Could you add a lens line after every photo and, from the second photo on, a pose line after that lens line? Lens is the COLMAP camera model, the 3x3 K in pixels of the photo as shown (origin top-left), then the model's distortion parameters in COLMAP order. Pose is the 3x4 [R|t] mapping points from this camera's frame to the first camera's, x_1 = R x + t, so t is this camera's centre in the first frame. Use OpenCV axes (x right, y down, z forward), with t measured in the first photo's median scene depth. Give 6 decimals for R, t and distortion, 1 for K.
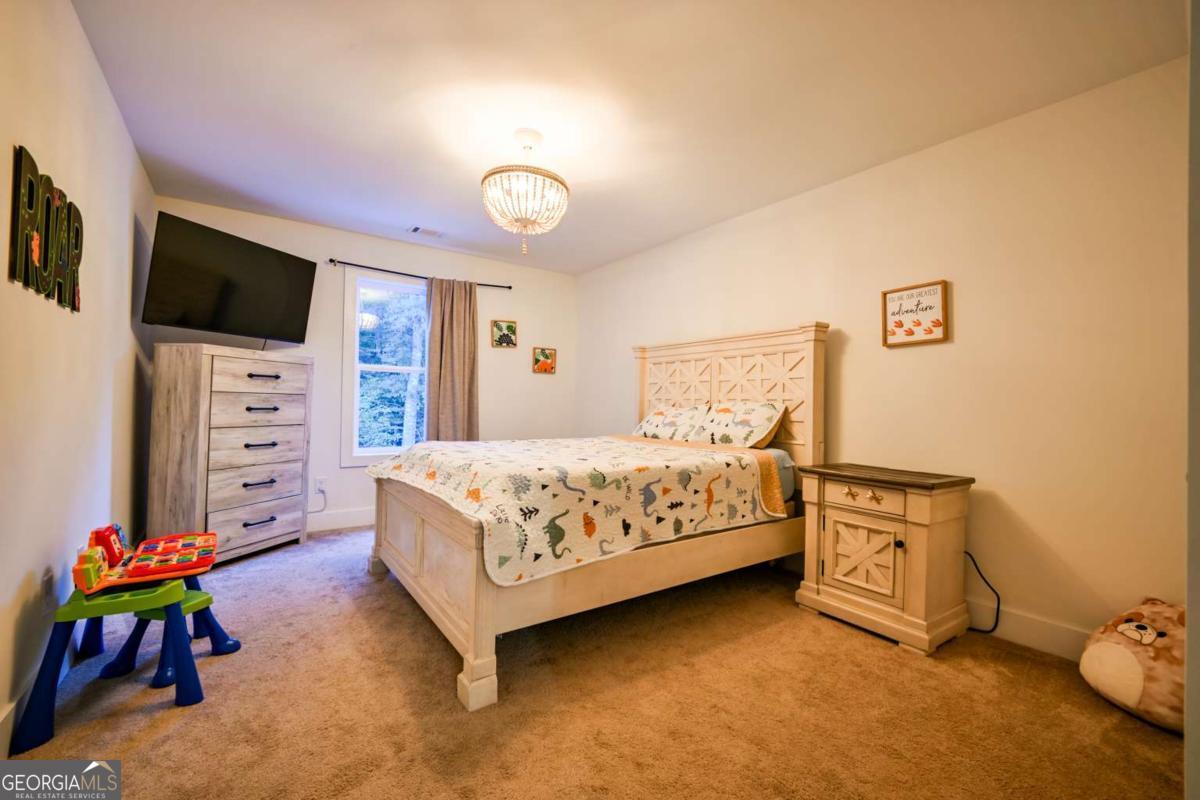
lens RADIAL K [[501.8, 0, 600.0], [0, 501.8, 400.0], [0, 0, 1]] dist [0.002634, -0.014880]
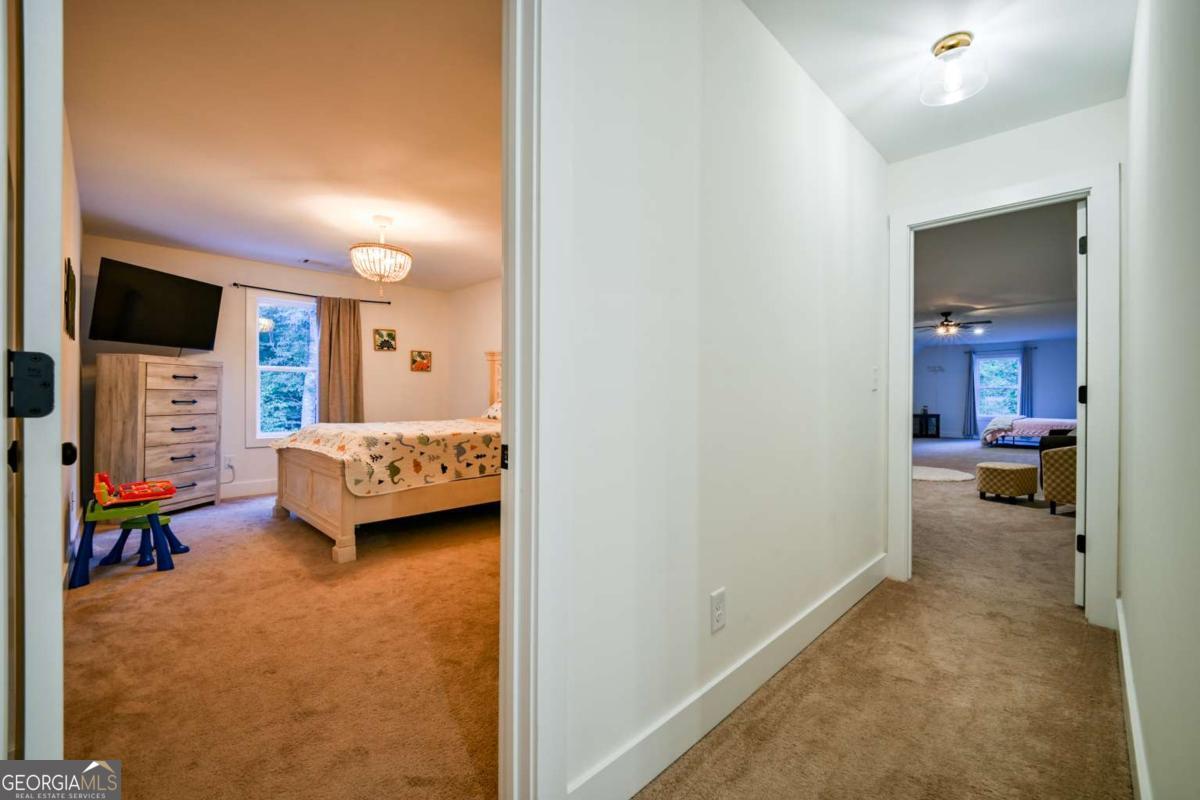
lens RADIAL K [[501.8, 0, 600.0], [0, 501.8, 400.0], [0, 0, 1]] dist [0.002634, -0.014880]
pose [[0.986582, -0.014373, 0.162631, 0.224168], [0.011659, 0.999777, 0.017629, 0.002847], [-0.162848, -0.015497, 0.986530, -0.544555]]
